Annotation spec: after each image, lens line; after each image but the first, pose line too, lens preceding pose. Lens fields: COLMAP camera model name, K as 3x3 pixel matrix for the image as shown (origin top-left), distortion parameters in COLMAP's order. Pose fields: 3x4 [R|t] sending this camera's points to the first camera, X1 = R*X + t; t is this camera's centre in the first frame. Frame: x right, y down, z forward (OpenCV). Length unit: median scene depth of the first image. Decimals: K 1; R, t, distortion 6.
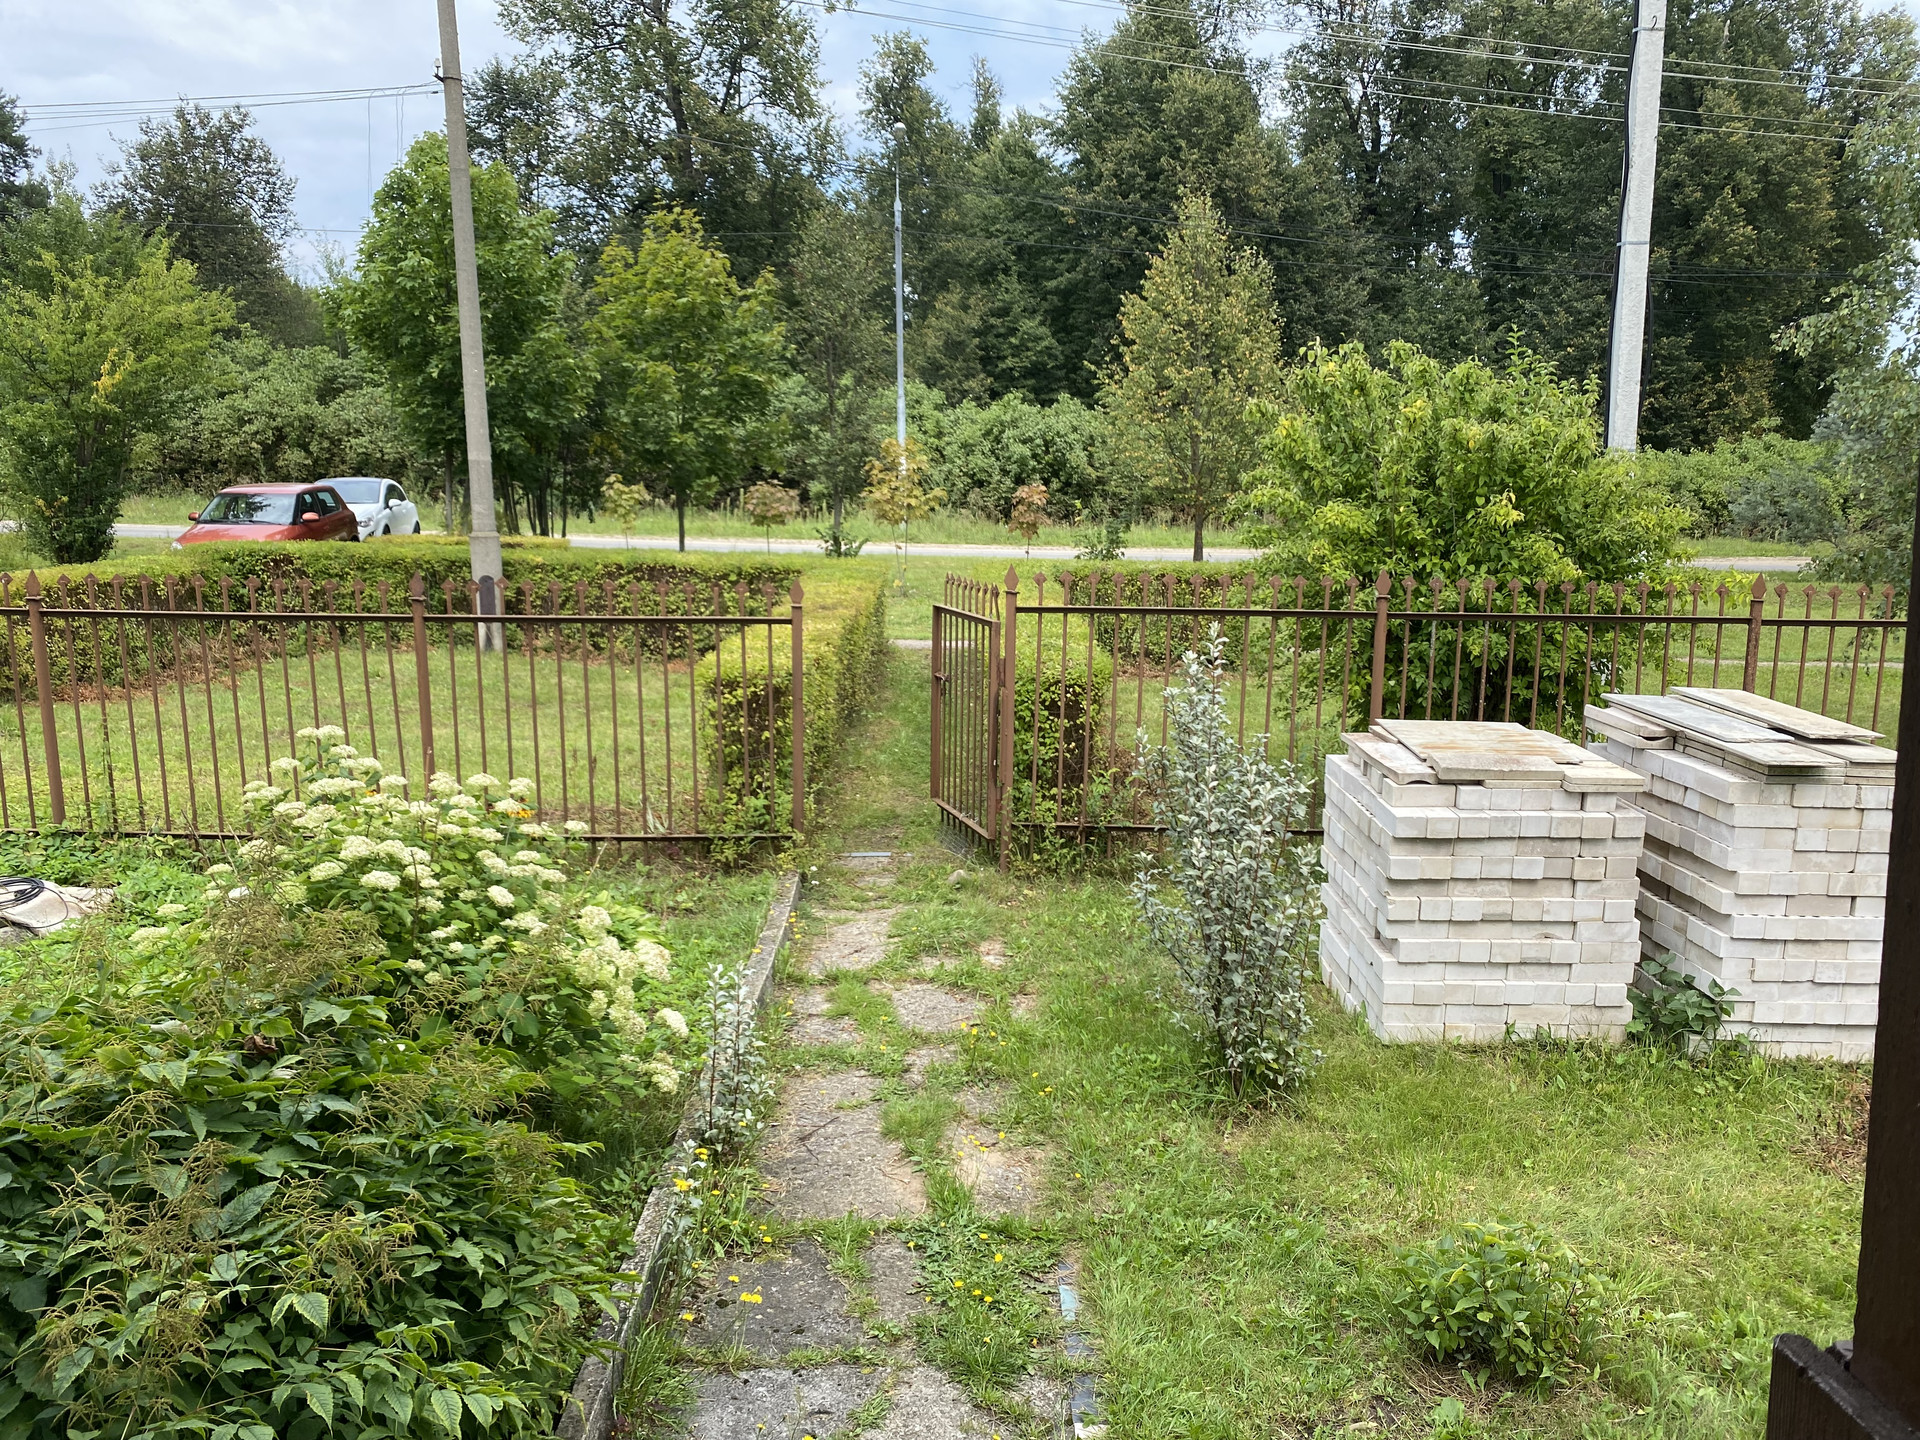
lens RADIAL K [[1480.9, 0, 960.8], [0, 1480.9, 722.3], [0, 0, 1]] dist [0.010568, -0.006059]
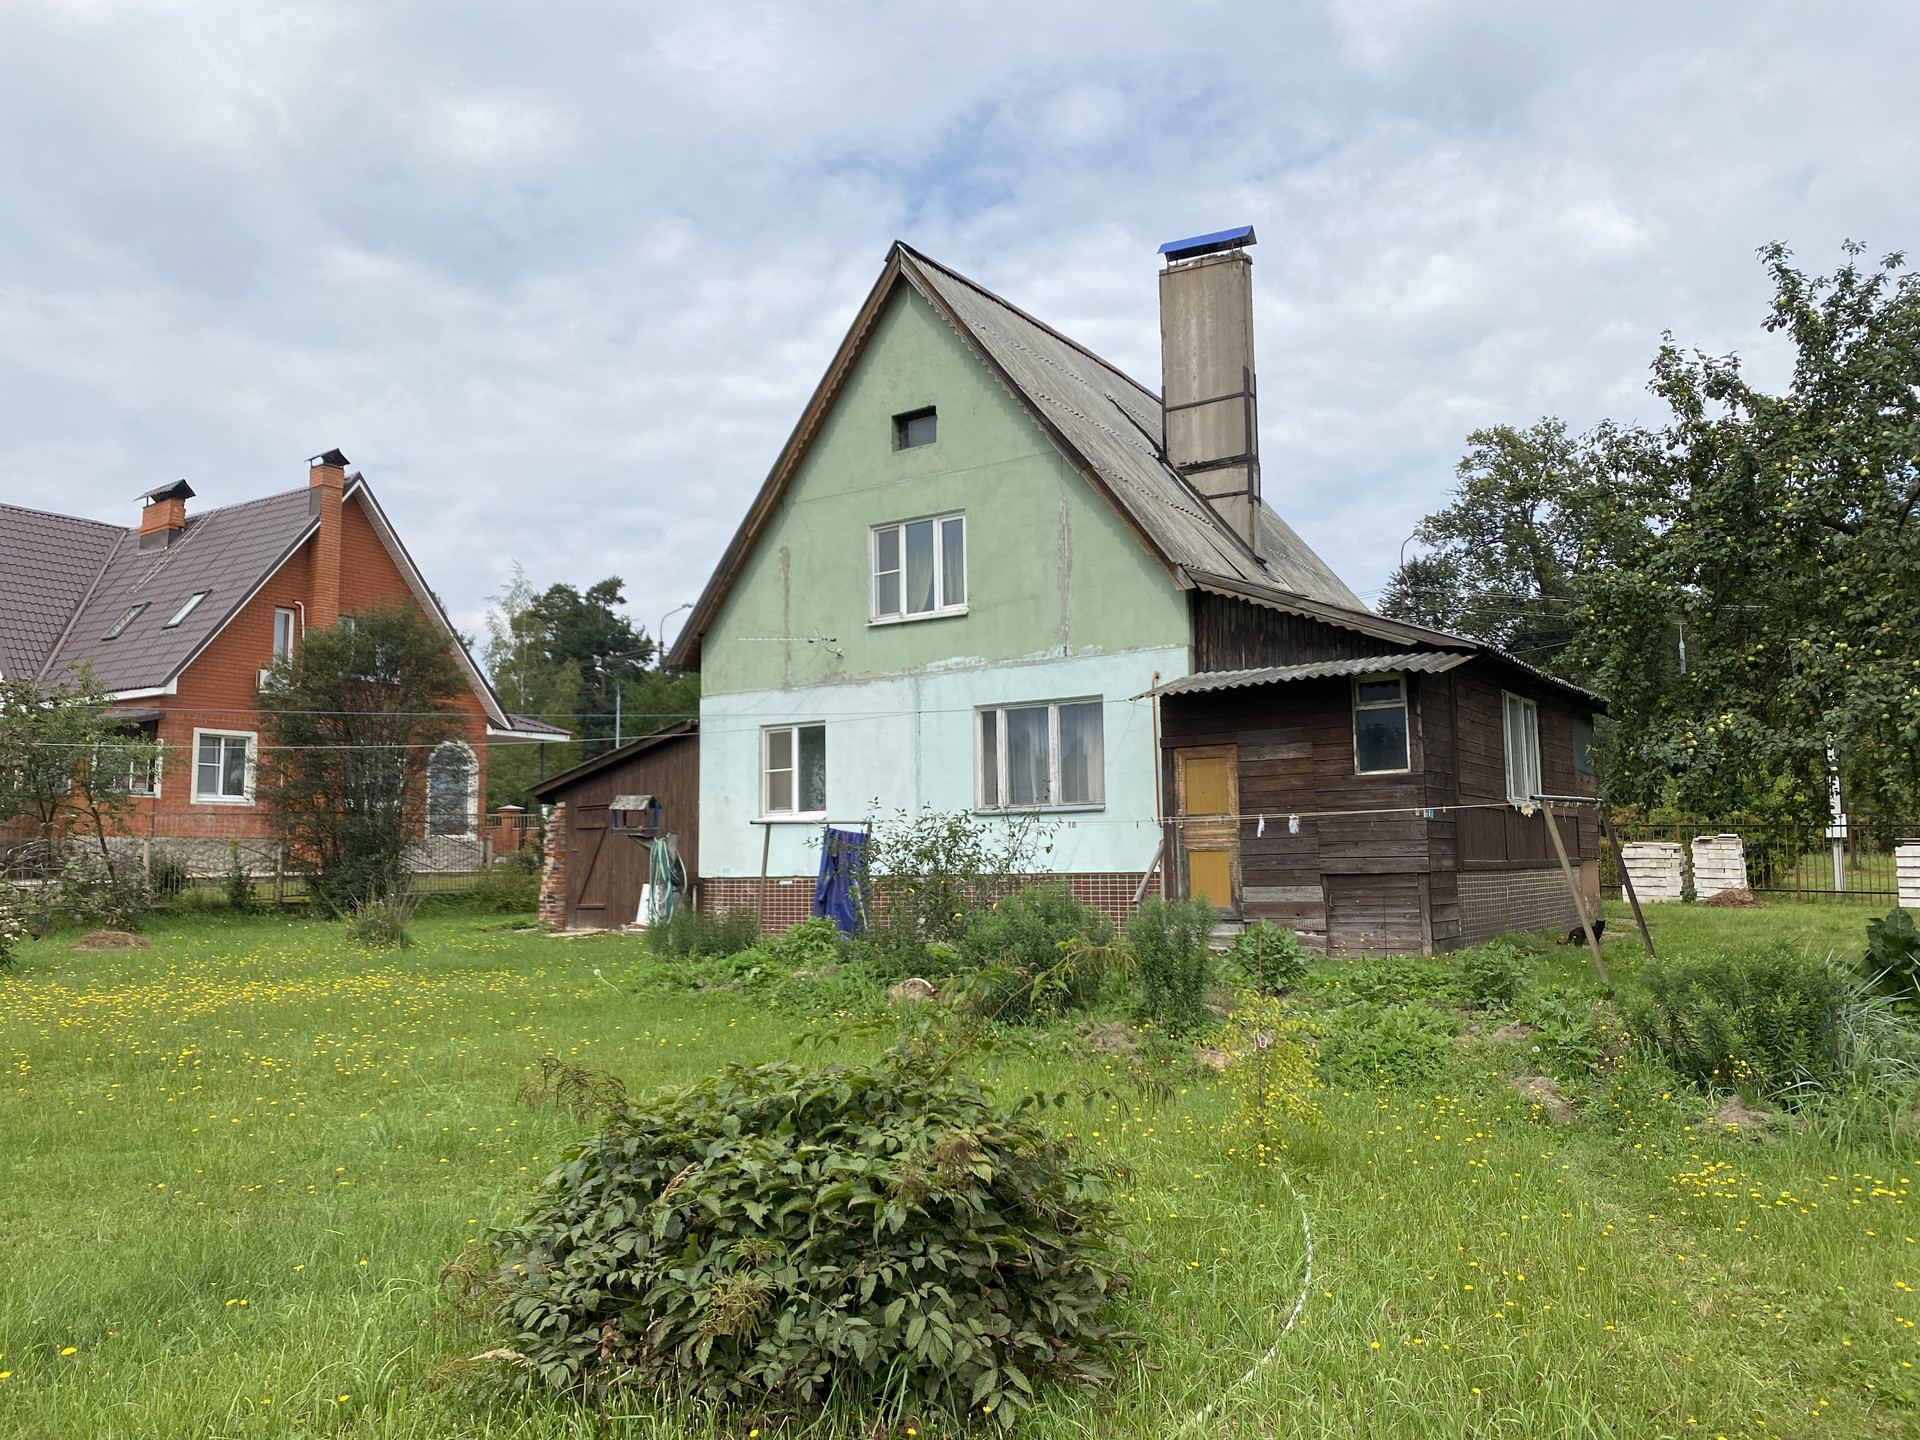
lens RADIAL K [[1480.9, 0, 963.6], [0, 1480.9, 714.2], [0, 0, 1]] dist [0.010568, -0.006059]
pose [[0.834083, -0.062486, -0.548089, 0.121138], [-0.081678, 0.968624, -0.234727, 0.095118], [0.545559, 0.240549, 0.802808, -0.422700]]
